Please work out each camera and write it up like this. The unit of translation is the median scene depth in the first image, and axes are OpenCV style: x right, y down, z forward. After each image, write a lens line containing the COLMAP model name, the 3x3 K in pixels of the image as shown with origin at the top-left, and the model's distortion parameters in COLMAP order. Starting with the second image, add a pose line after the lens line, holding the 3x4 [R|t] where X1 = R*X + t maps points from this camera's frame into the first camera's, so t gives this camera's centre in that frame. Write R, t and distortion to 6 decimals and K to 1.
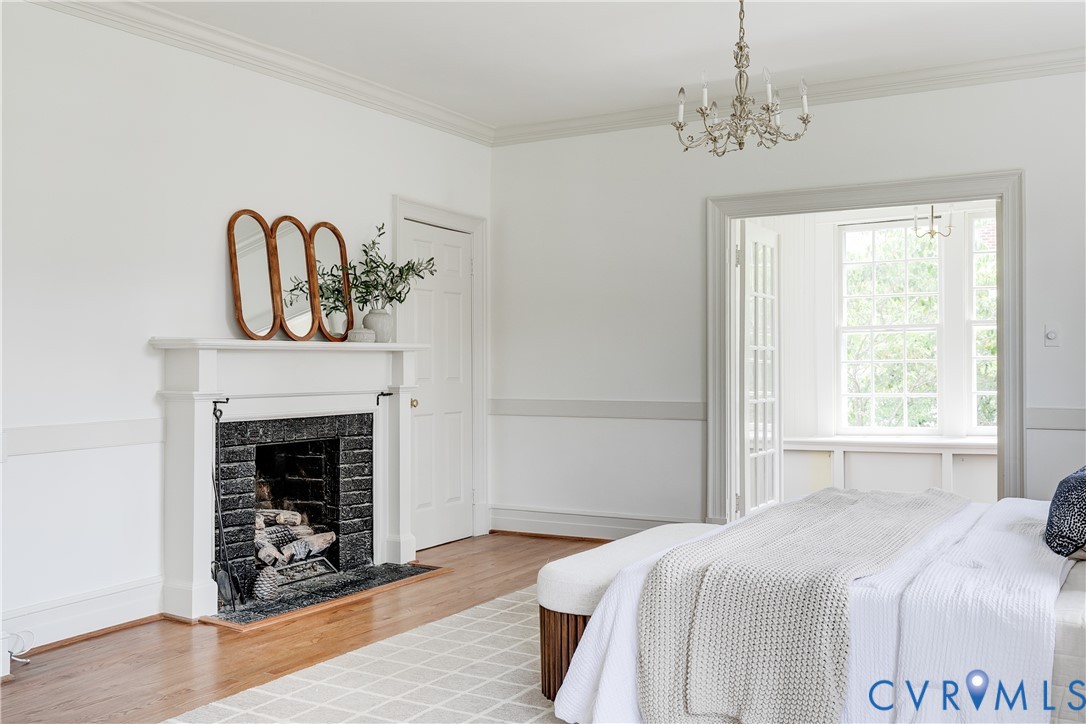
lens RADIAL K [[1051.0, 0, 534.8], [0, 1051.0, 358.8], [0, 0, 1]] dist [-0.000053, 0.000000]
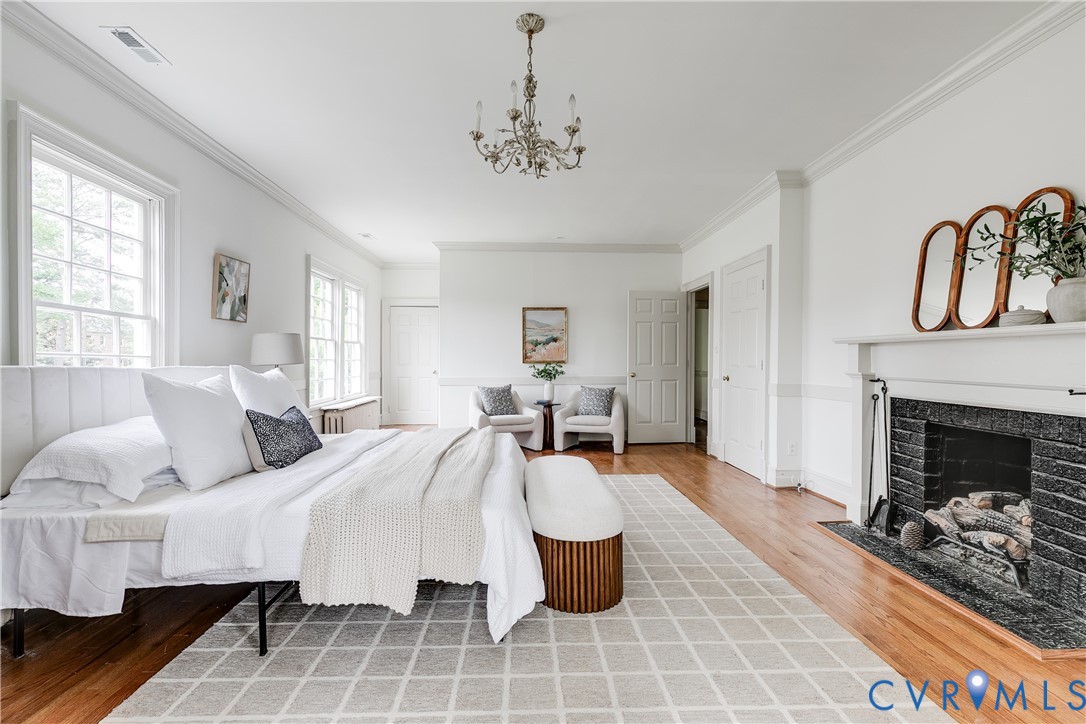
lens RADIAL K [[490.5, 0, 542.7], [0, 490.5, 359.5], [0, 0, 1]] dist [0.005541, -0.001245]
pose [[-0.835193, 0.000026, -0.549957, 0.410109], [-0.000570, 0.999999, 0.000914, 0.011563], [0.549956, 0.001077, -0.835193, 1.236740]]
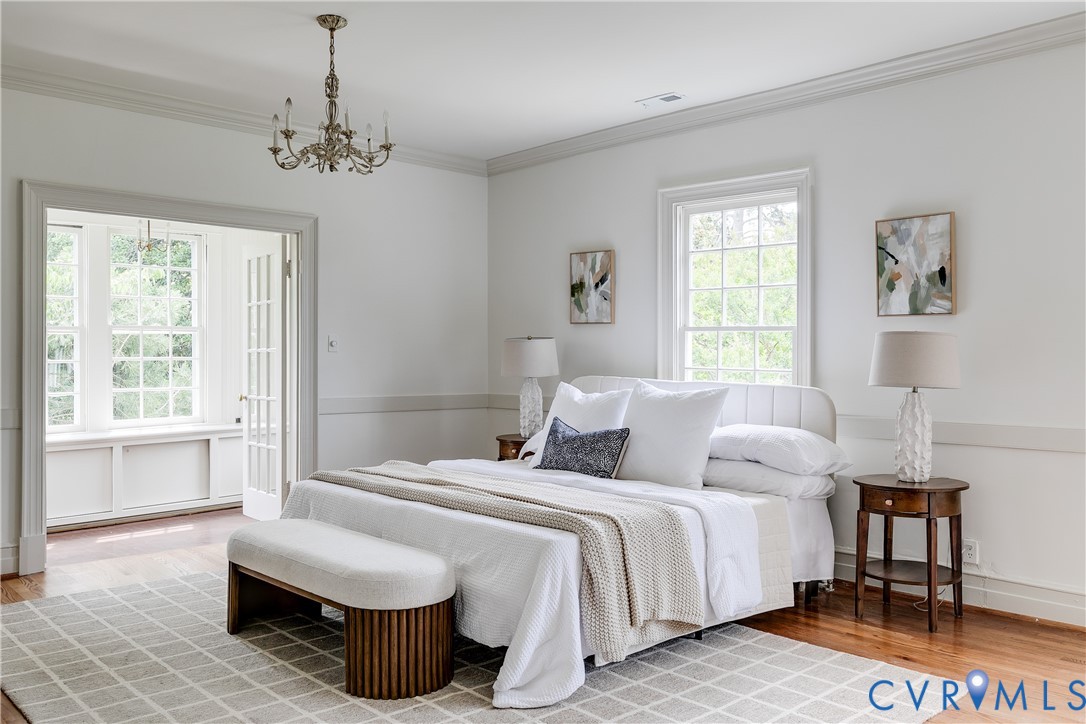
lens RADIAL K [[891.9, 0, 551.3], [0, 891.9, 366.3], [0, 0, 1]] dist [-0.000536, -0.001117]
pose [[0.275150, -0.002901, 0.961397, -0.538047], [-0.004592, 0.999980, 0.004332, 0.000160], [-0.961390, -0.005607, 0.275131, 0.439422]]
